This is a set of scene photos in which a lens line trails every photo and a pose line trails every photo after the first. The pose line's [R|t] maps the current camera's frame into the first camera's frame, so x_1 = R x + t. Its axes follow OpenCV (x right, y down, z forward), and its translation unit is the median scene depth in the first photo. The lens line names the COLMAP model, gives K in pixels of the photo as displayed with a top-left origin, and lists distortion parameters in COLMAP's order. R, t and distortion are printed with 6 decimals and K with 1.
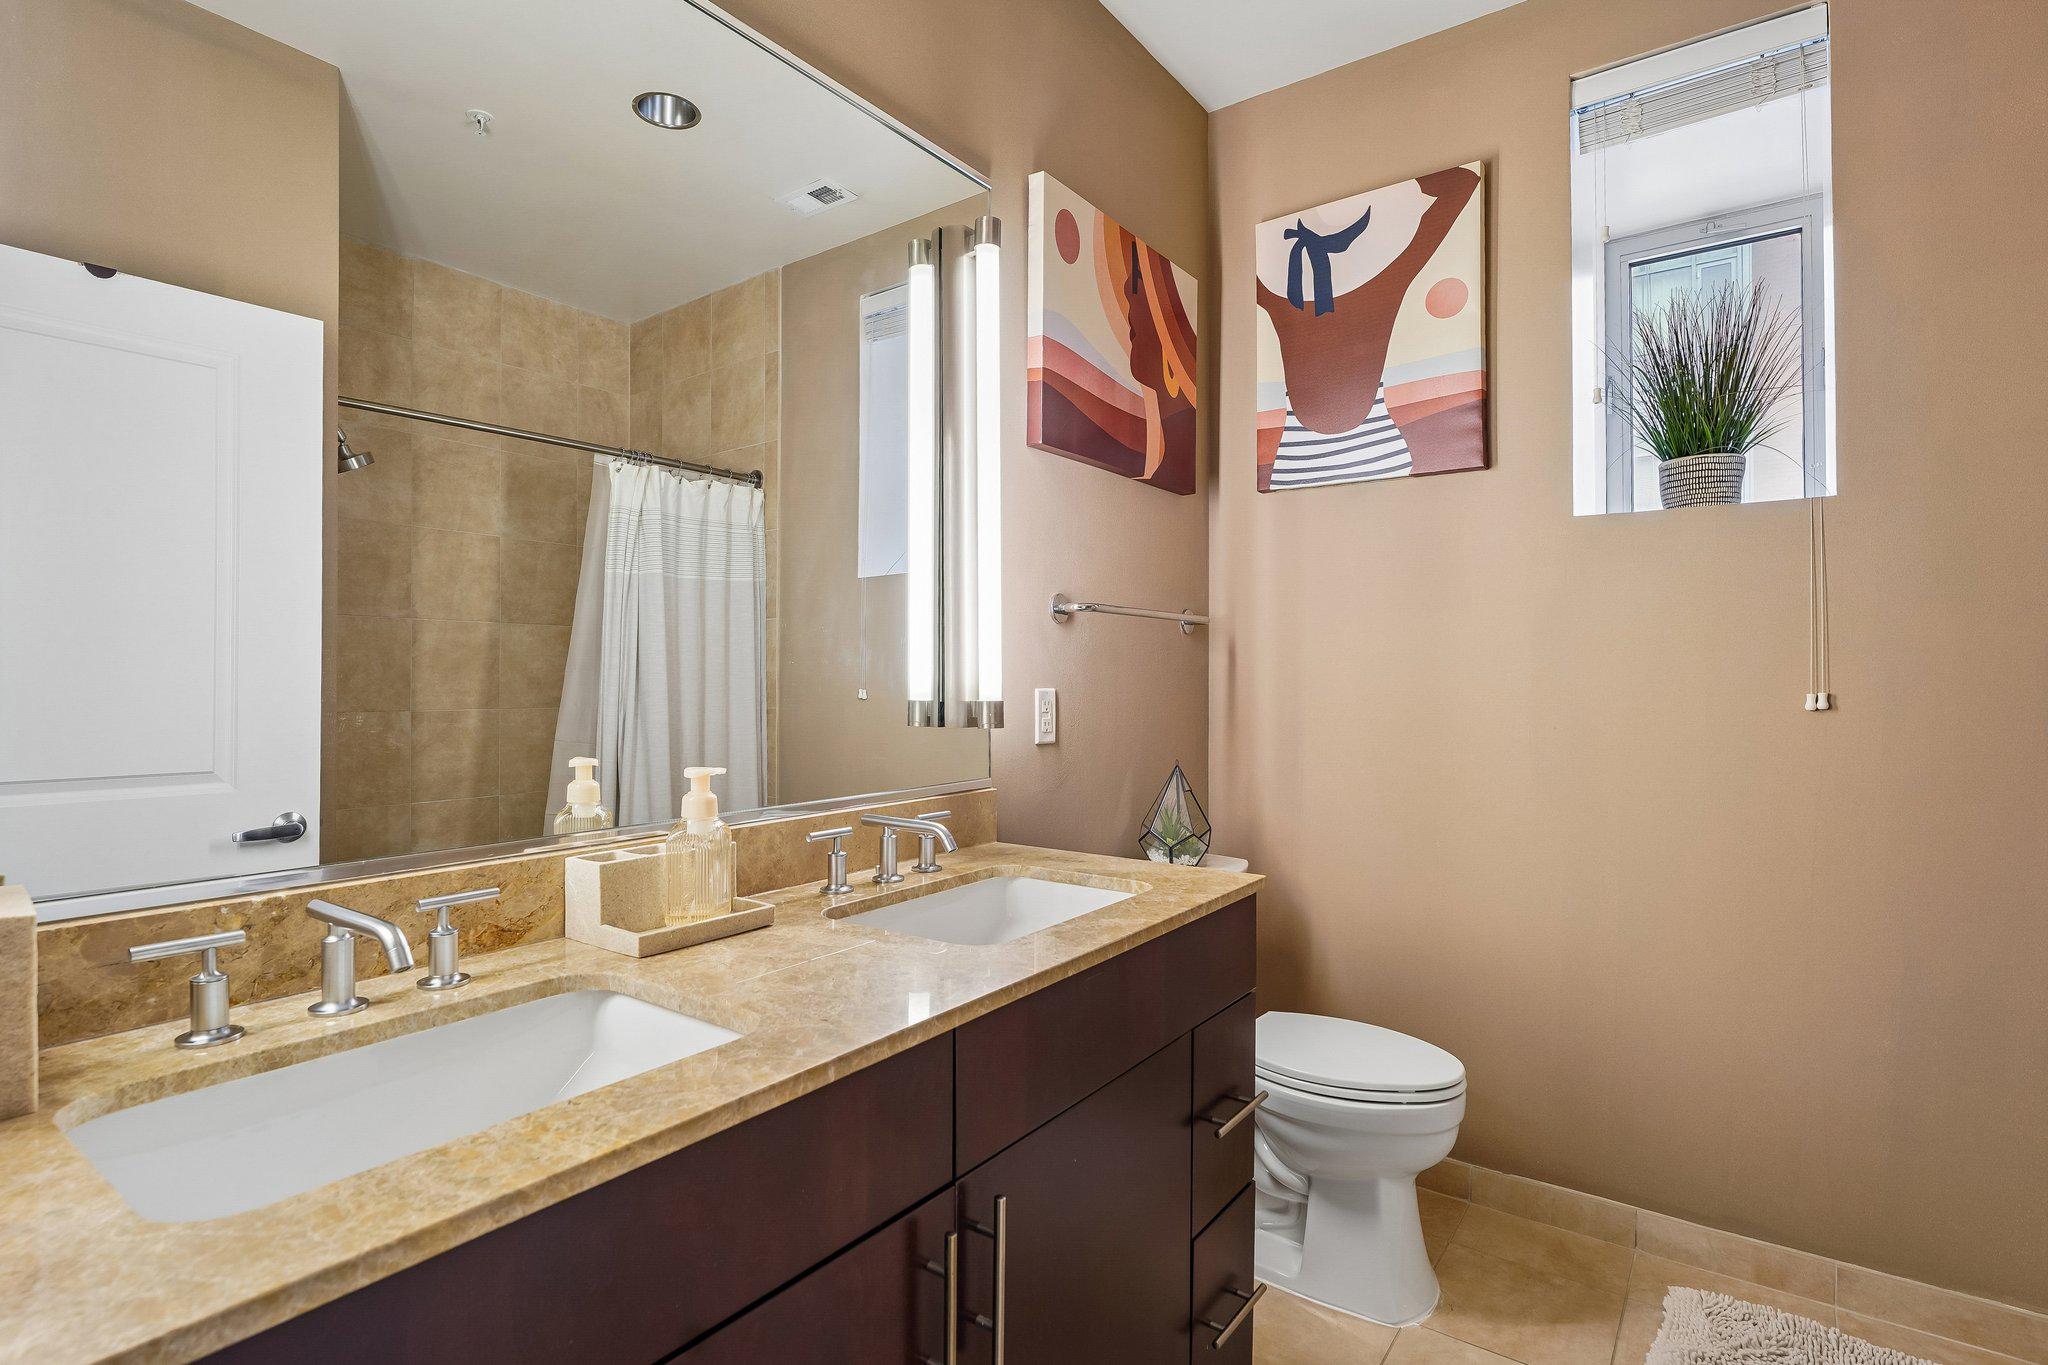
lens RADIAL K [[992.4, 0, 1011.2], [0, 992.4, 687.9], [0, 0, 1]] dist [-0.016454, 0.001102]
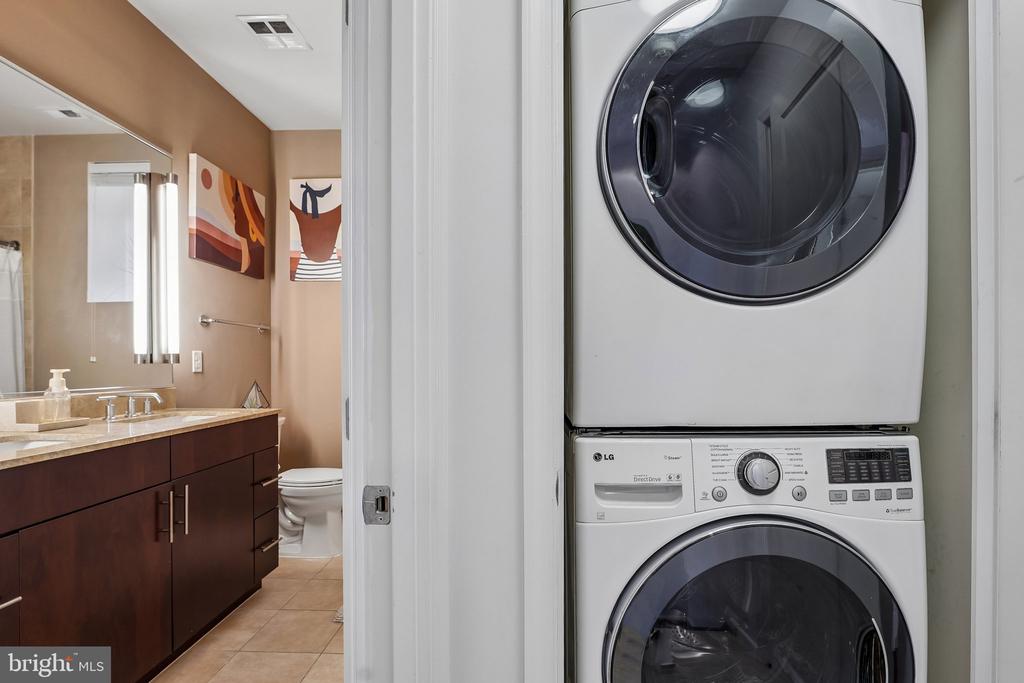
lens RADIAL K [[496.2, 0, 514.0], [0, 496.2, 368.8], [0, 0, 1]] dist [-0.016454, 0.001102]
pose [[0.818172, -0.005733, 0.574946, -0.027755], [0.005647, 0.999982, 0.001935, 0.046621], [-0.574946, 0.001663, 0.818189, -0.506613]]
